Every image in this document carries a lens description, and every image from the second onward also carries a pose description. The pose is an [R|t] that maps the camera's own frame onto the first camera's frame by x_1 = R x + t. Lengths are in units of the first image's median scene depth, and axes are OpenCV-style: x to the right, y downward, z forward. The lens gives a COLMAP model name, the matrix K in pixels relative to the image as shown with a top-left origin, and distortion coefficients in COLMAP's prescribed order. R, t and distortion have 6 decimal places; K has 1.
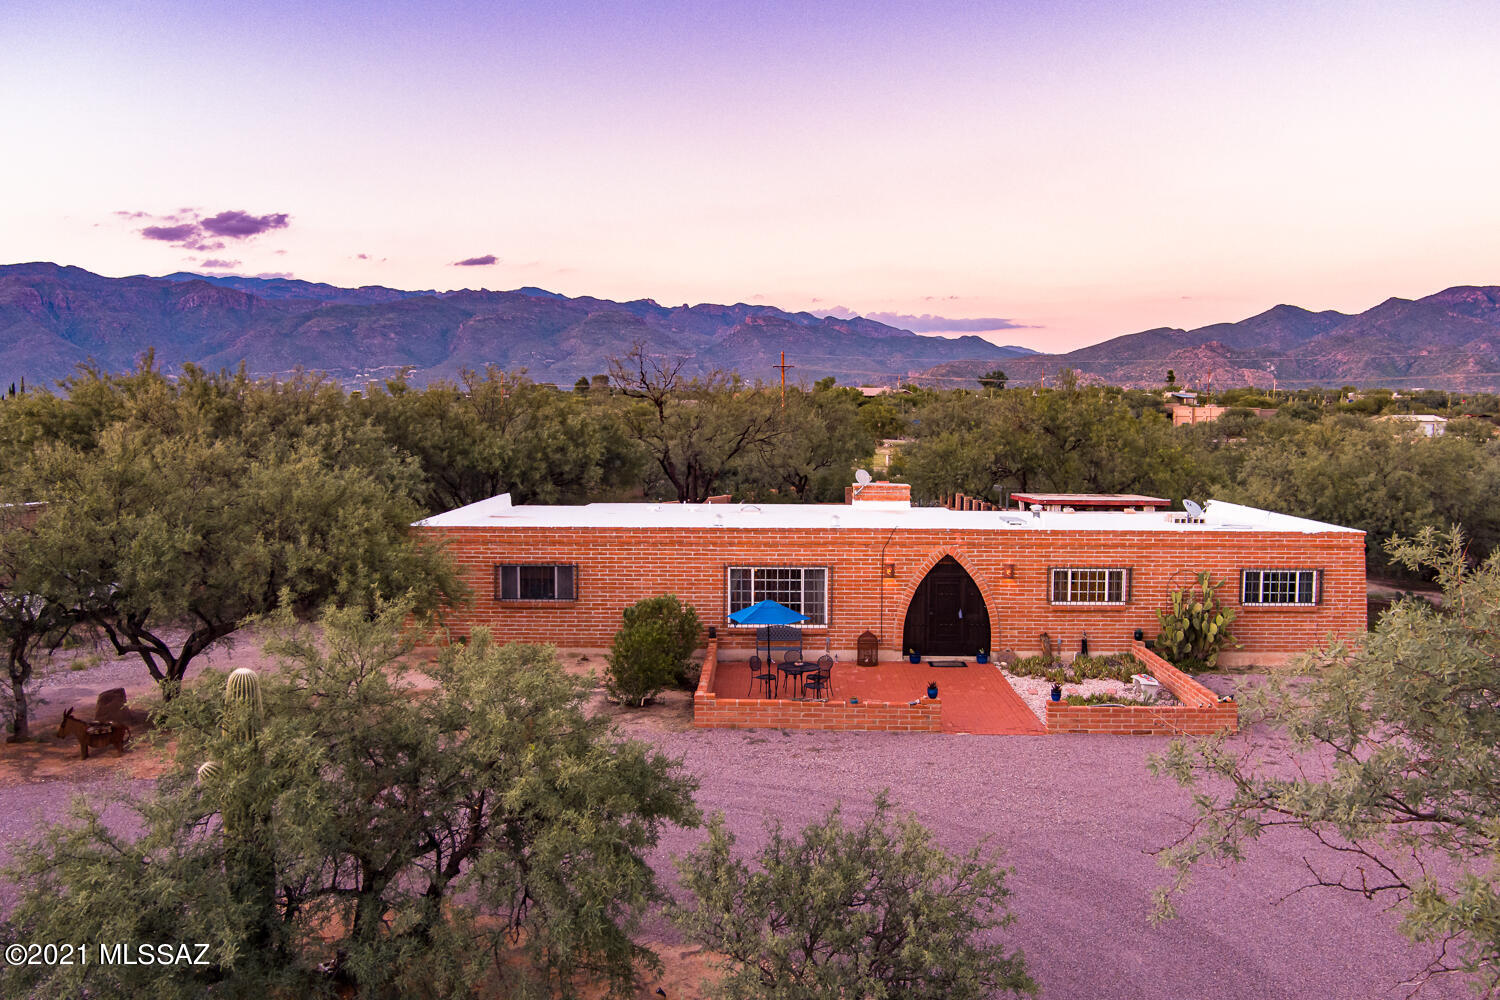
lens RADIAL K [[1265.4, 0, 750.0], [0, 1265.4, 500.0], [0, 0, 1]] dist [-0.057216, -0.006465]
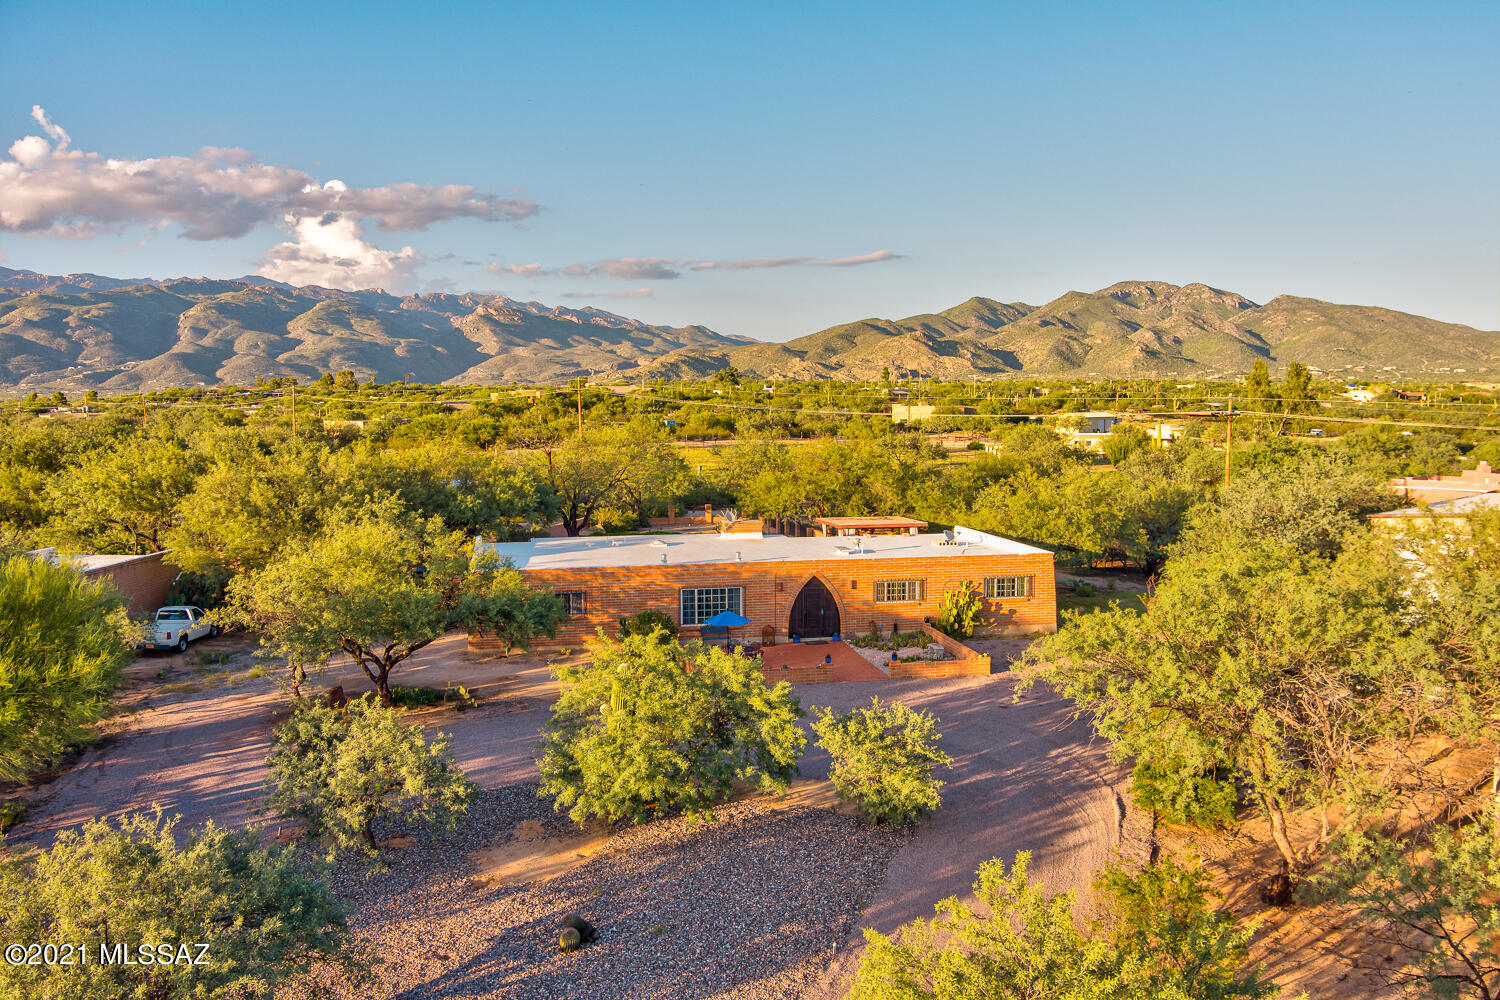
lens RADIAL K [[1218.5, 0, 750.0], [0, 1218.5, 500.0], [0, 0, 1]] dist [-0.058531, 0.003482]
pose [[0.976655, -0.027662, 0.213026, -0.256929], [0.024640, 0.999555, 0.016832, -0.083084], [-0.213396, -0.011190, 0.976902, -0.518473]]
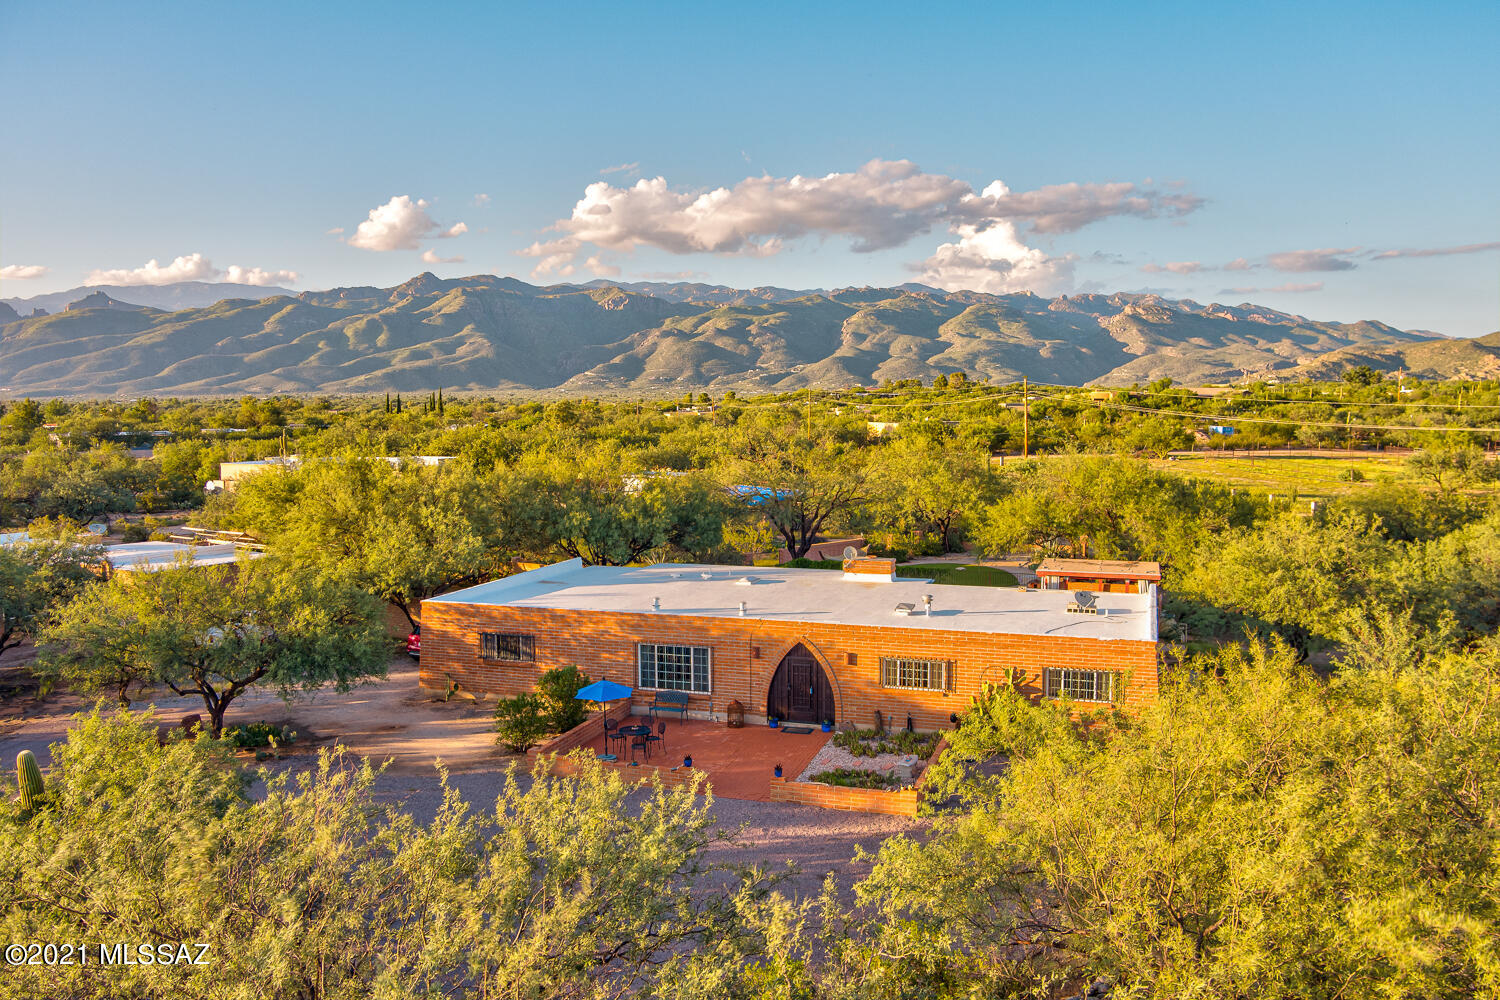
lens RADIAL K [[1218.5, 0, 750.0], [0, 1218.5, 500.0], [0, 0, 1]] dist [-0.058531, 0.003482]
pose [[0.954239, 0.014712, -0.298683, 0.462837], [-0.011519, 0.999856, 0.012447, -0.110320], [0.298823, -0.008436, 0.954271, -0.153695]]
